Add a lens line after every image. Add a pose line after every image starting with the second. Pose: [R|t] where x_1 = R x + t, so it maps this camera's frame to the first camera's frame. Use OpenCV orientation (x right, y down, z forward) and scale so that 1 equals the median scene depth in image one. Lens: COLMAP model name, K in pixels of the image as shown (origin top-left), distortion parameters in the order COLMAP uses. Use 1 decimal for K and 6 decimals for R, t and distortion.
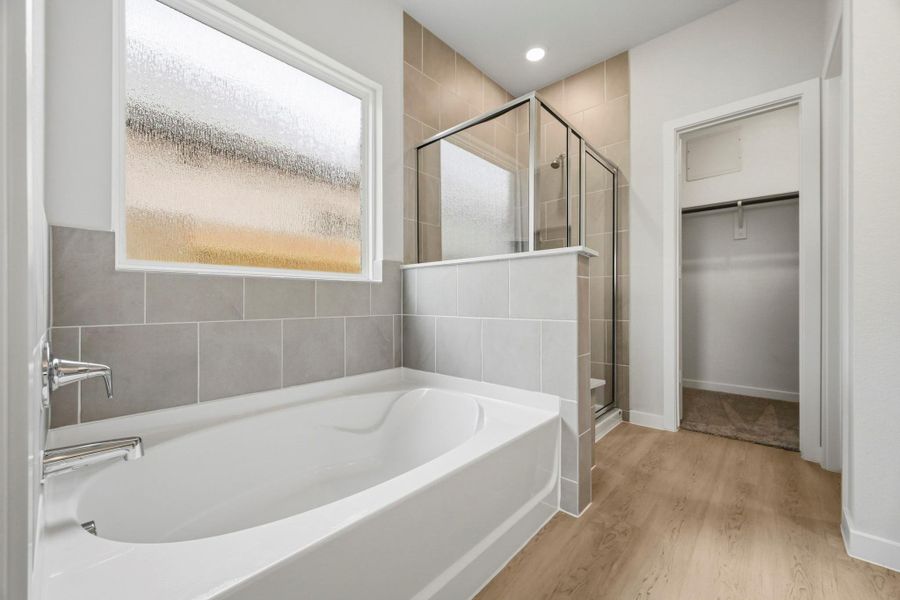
lens RADIAL K [[361.6, 0, 450.4], [0, 361.6, 304.7], [0, 0, 1]] dist [0.001933, 0.000233]
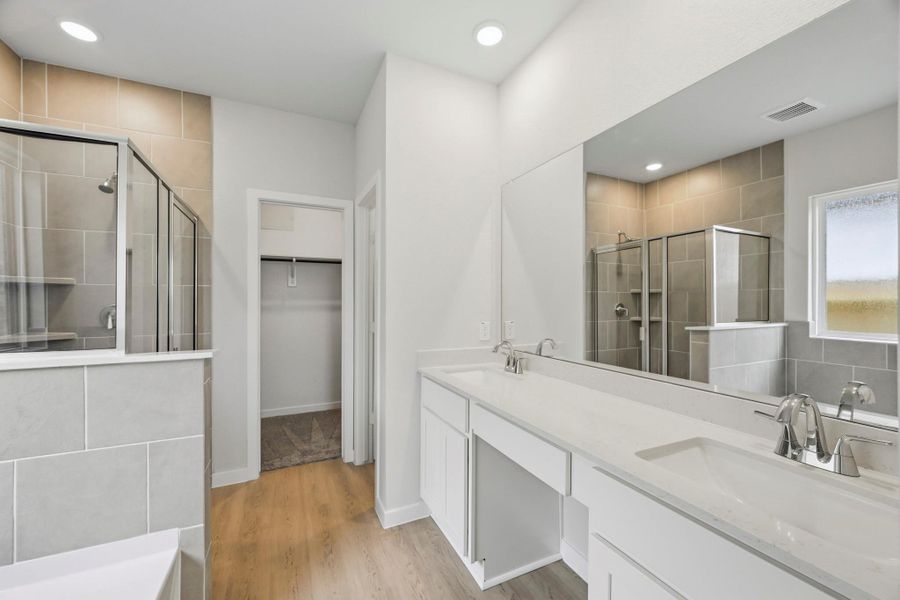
lens RADIAL K [[361.6, 0, 450.4], [0, 361.6, 304.7], [0, 0, 1]] dist [0.001933, 0.000233]
pose [[0.388664, -0.007034, 0.921353, -0.156660], [-0.000912, 0.999967, 0.008019, -0.189003], [-0.921379, -0.003957, 0.388645, 0.062682]]
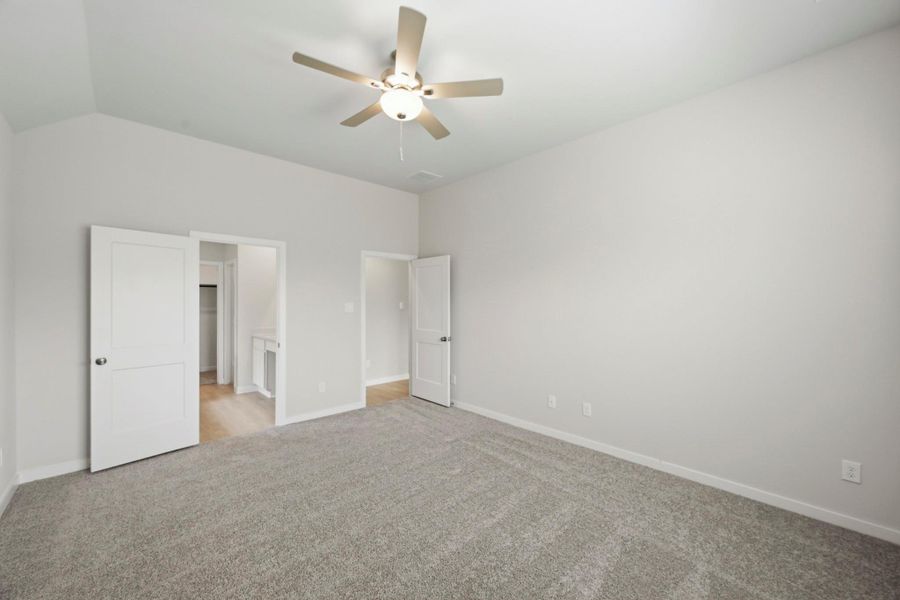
lens RADIAL K [[361.6, 0, 450.4], [0, 361.6, 304.7], [0, 0, 1]] dist [0.001933, 0.000233]
pose [[0.108028, 0.005187, 0.994134, -1.661027], [0.005193, 0.999970, -0.005782, -0.191426], [-0.994134, 0.005787, 0.107998, -1.134406]]
